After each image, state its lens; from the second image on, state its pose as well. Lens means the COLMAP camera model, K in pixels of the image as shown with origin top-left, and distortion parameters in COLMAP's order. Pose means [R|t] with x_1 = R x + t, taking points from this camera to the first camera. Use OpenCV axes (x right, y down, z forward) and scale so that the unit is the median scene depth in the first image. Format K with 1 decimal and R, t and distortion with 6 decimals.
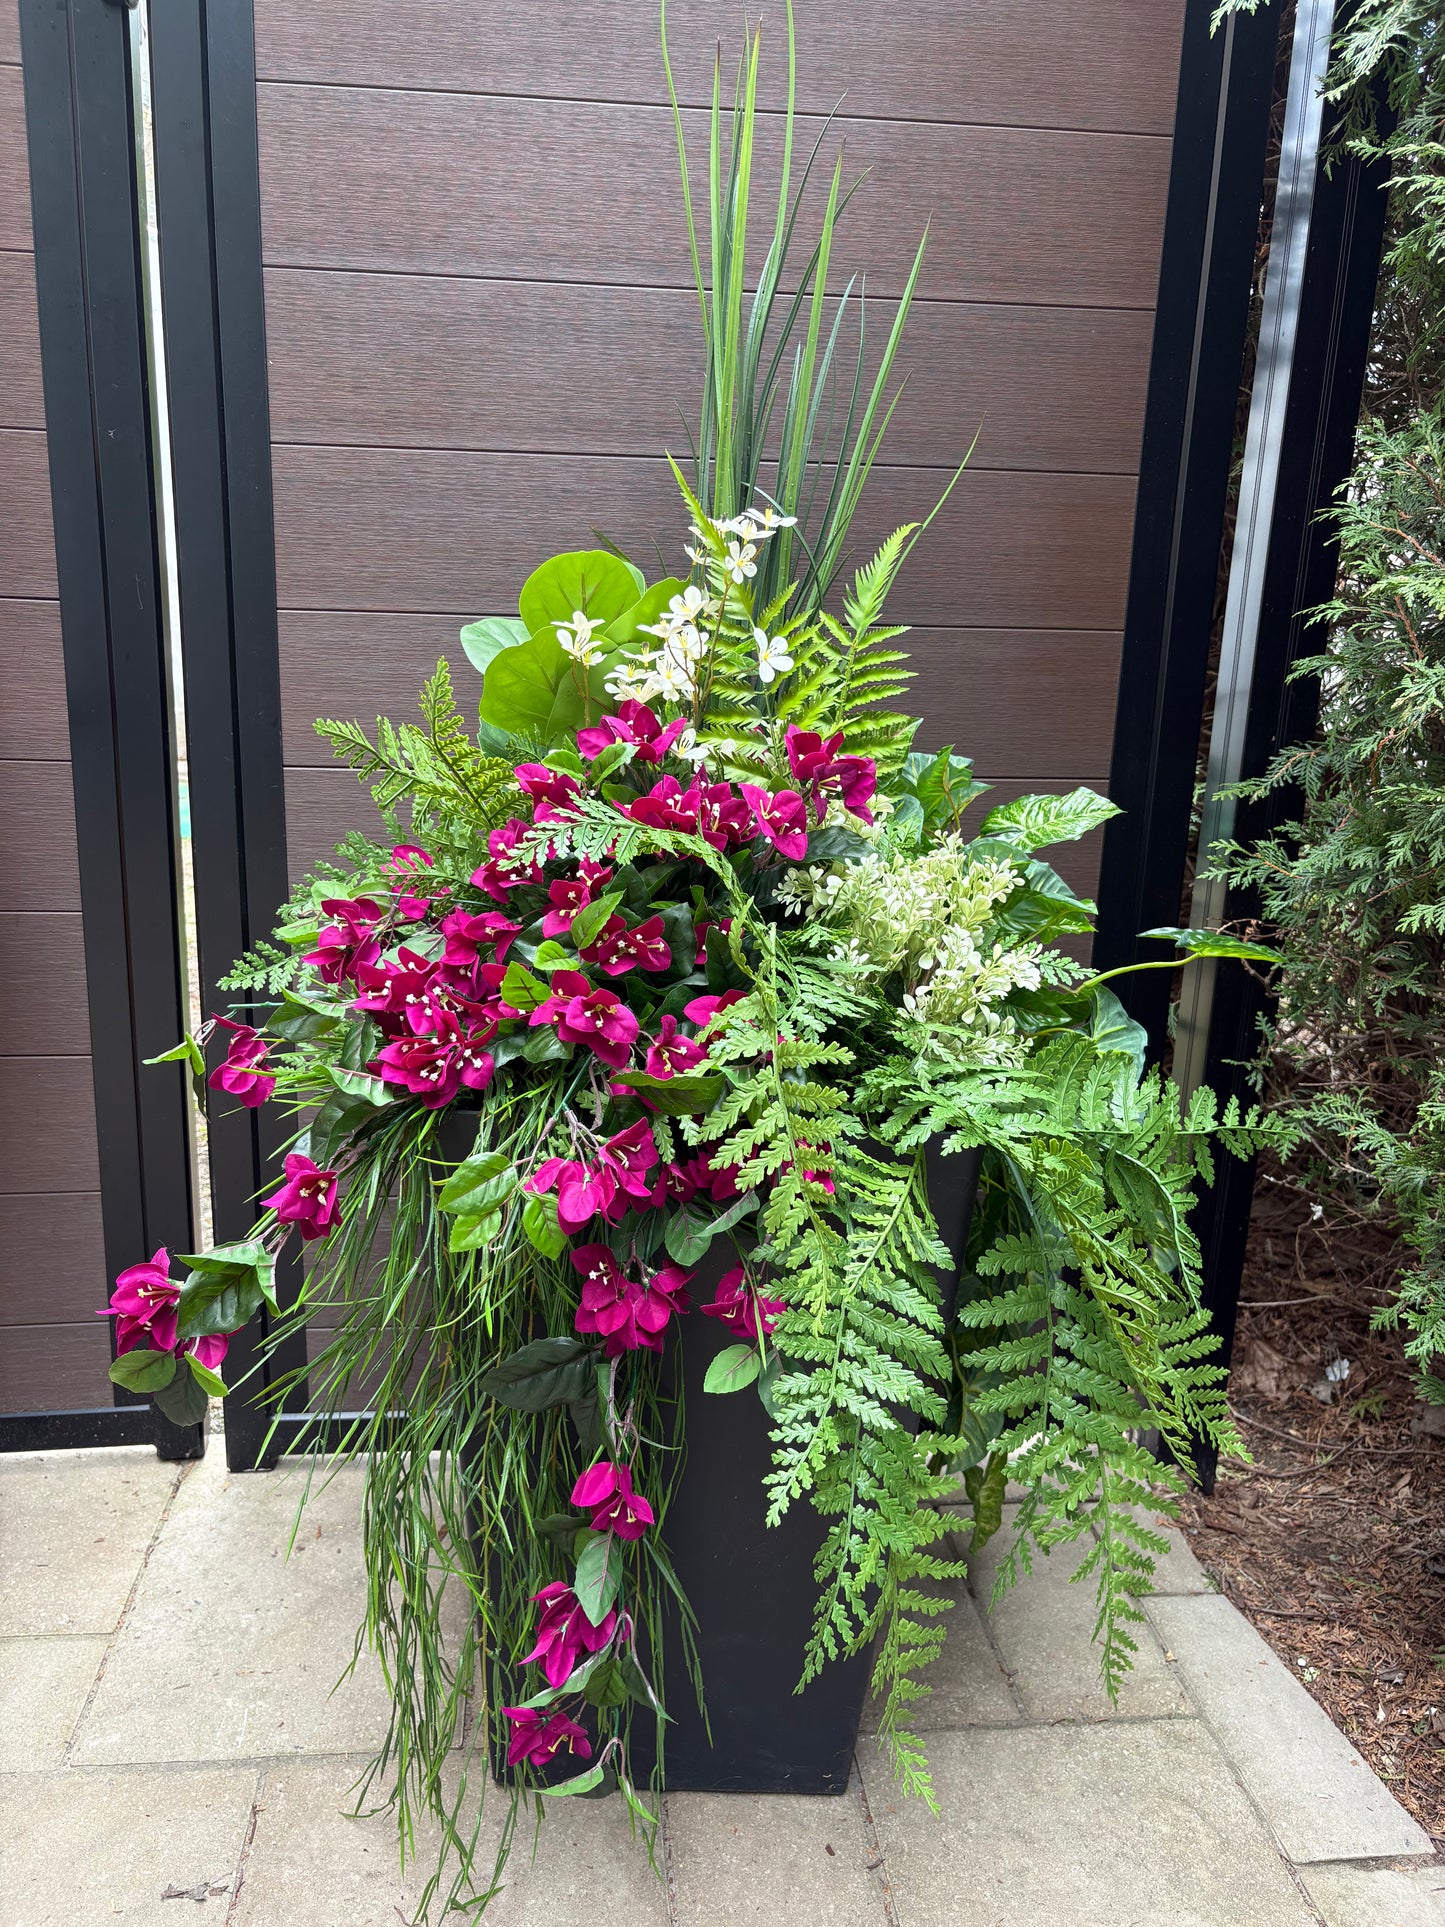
lens RADIAL K [[1489.5, 0, 708.3], [0, 1489.5, 950.6], [0, 0, 1]] dist [0.011013, -0.022138]
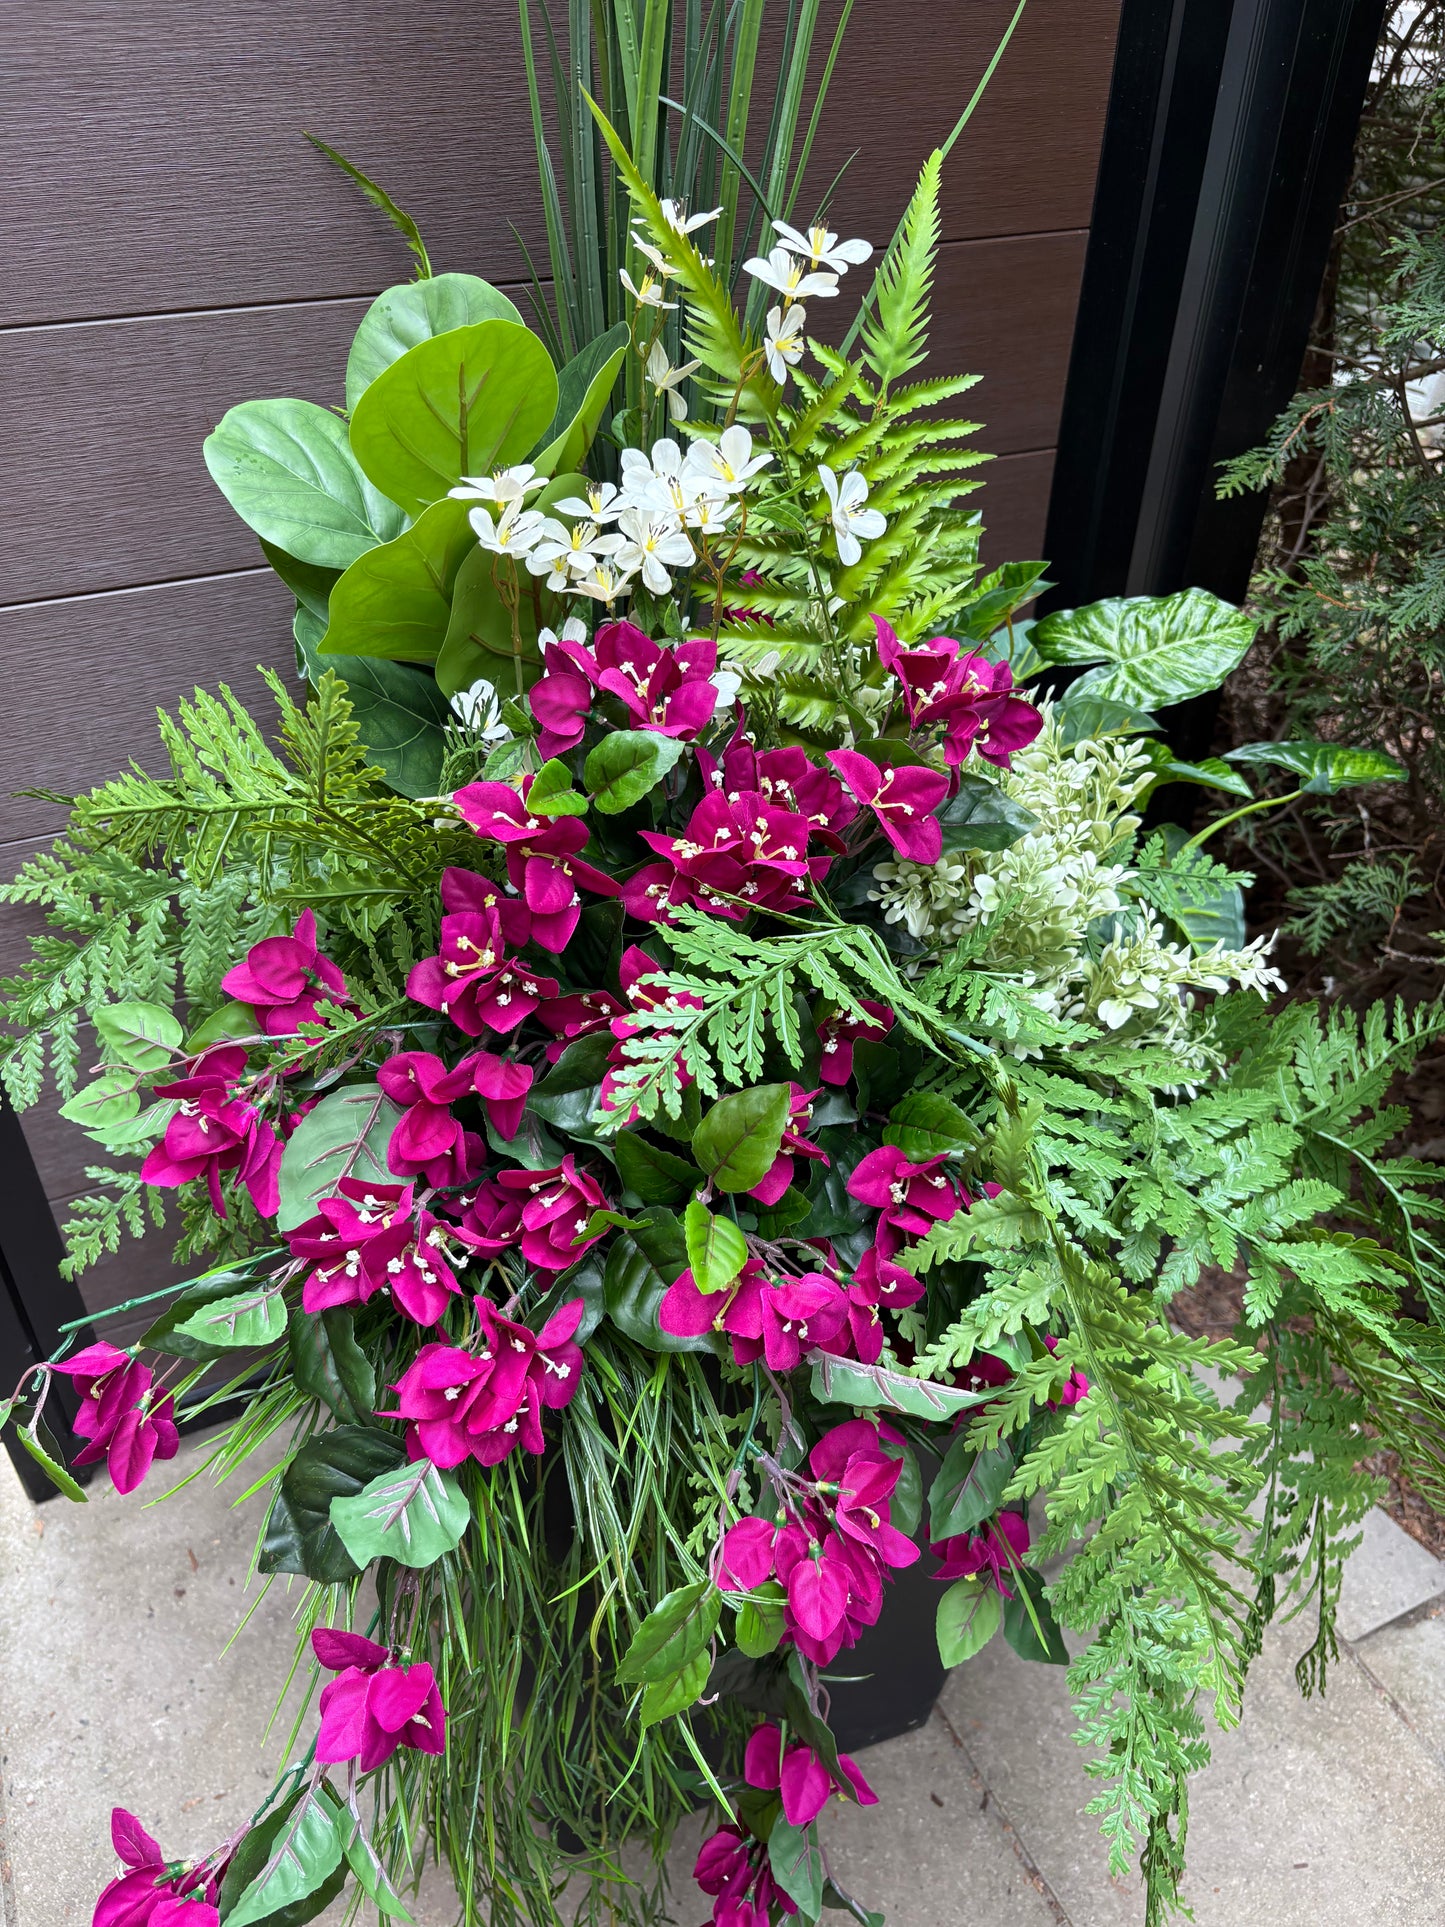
lens RADIAL K [[1489.5, 0, 706.8], [0, 1489.5, 971.9], [0, 0, 1]] dist [0.011013, -0.022138]
pose [[0.941548, -0.215888, 0.258609, -0.179573], [0.095767, 0.907524, 0.408936, -0.254665], [-0.322979, -0.360267, 0.875153, 0.413176]]
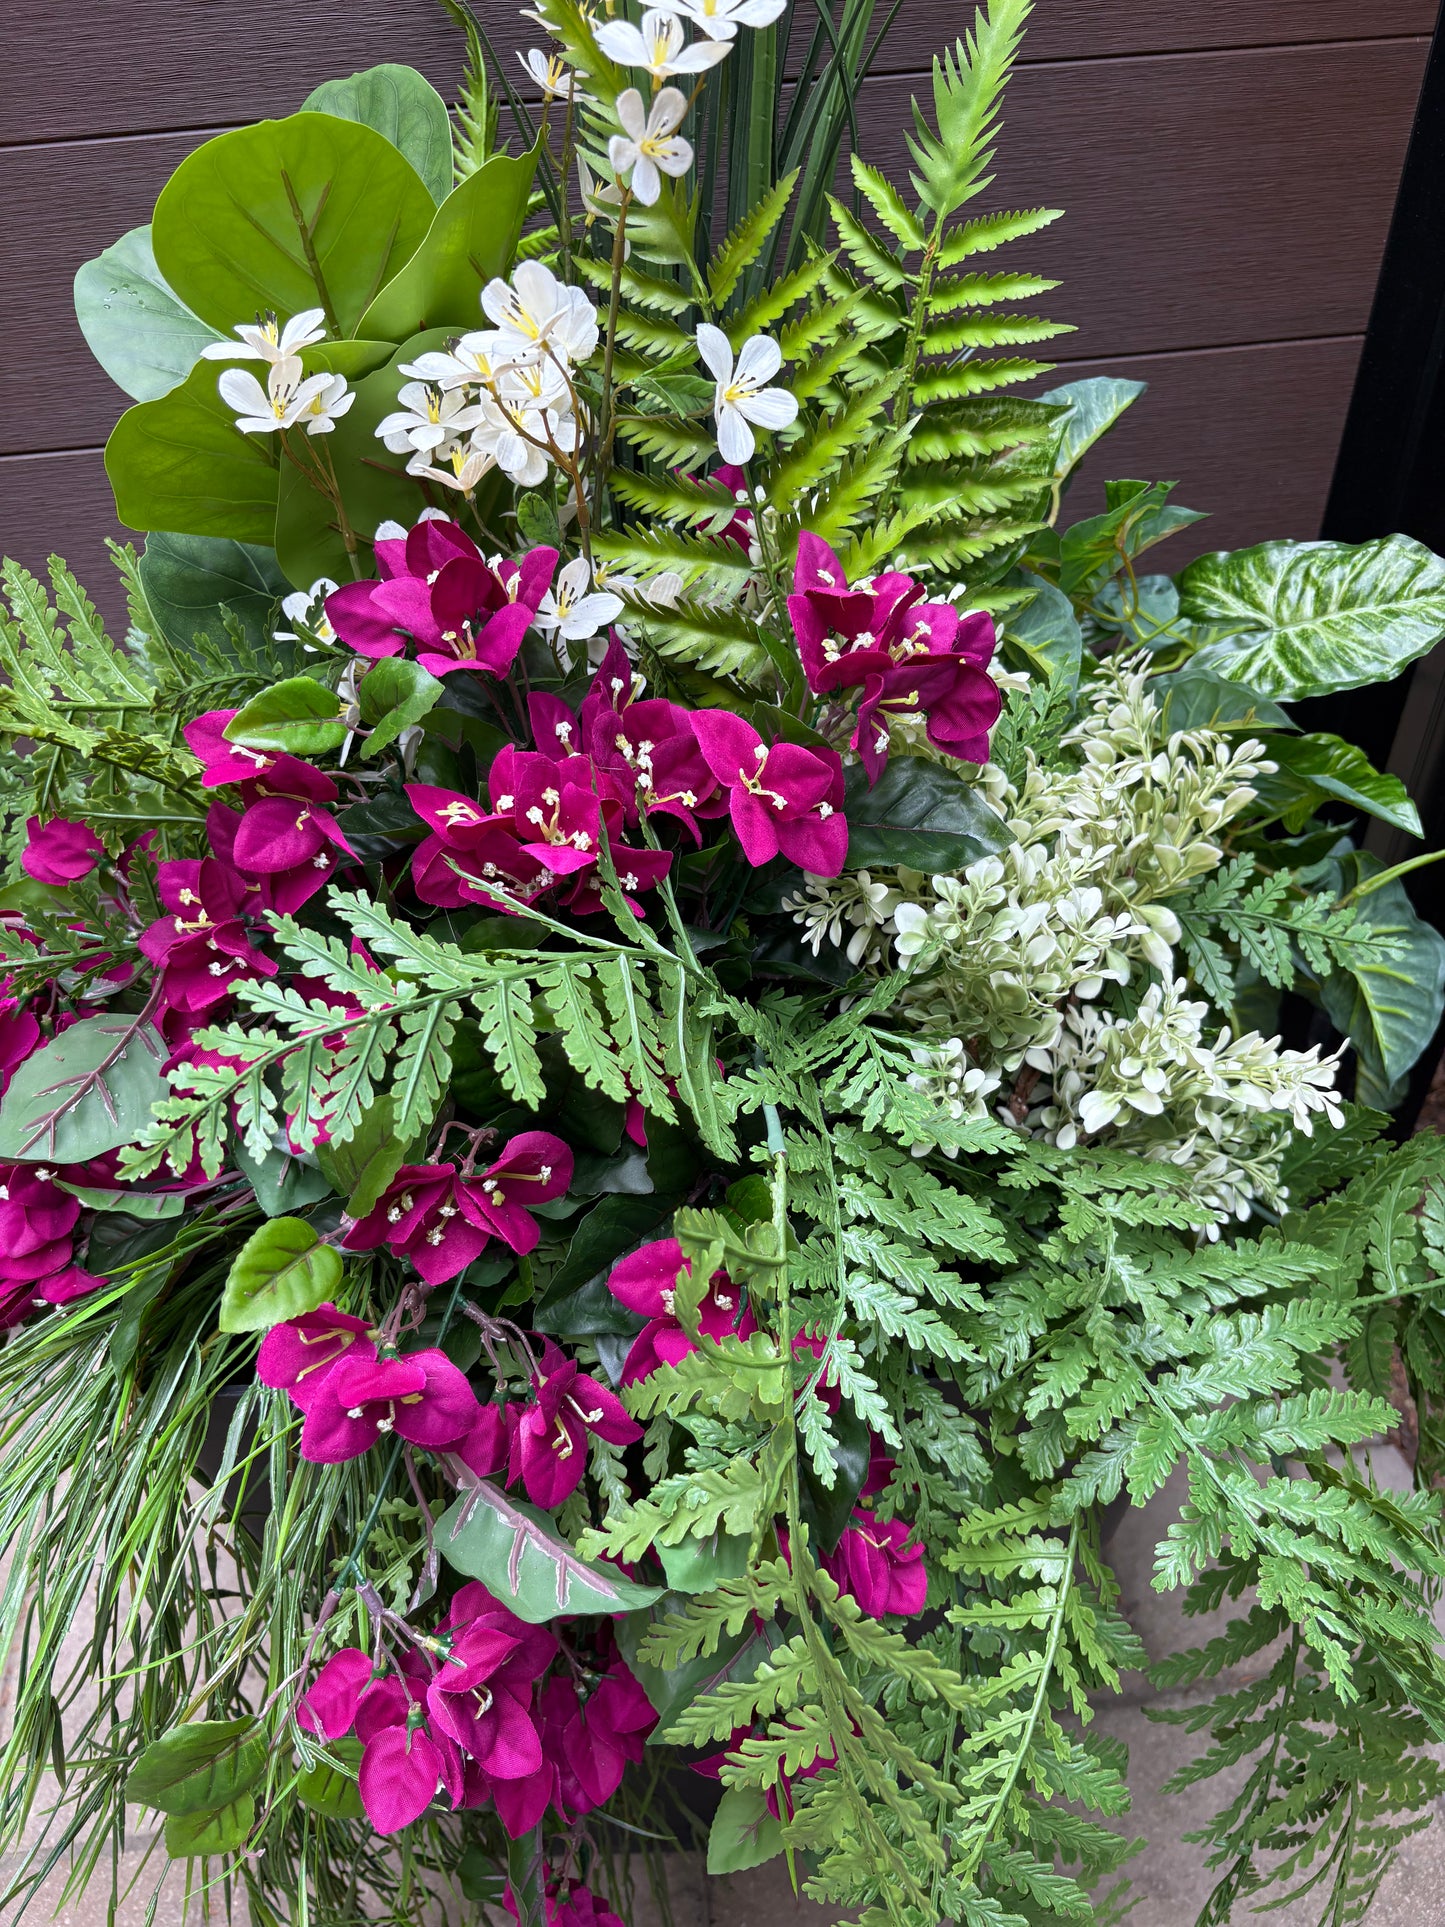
lens RADIAL K [[1489.5, 0, 708.2], [0, 1489.5, 973.8], [0, 0, 1]] dist [0.011013, -0.022138]
pose [[0.996995, -0.069258, -0.034706, 0.031746], [0.077467, 0.891971, 0.445406, -0.219410], [0.000109, -0.446756, 0.894656, 0.504005]]
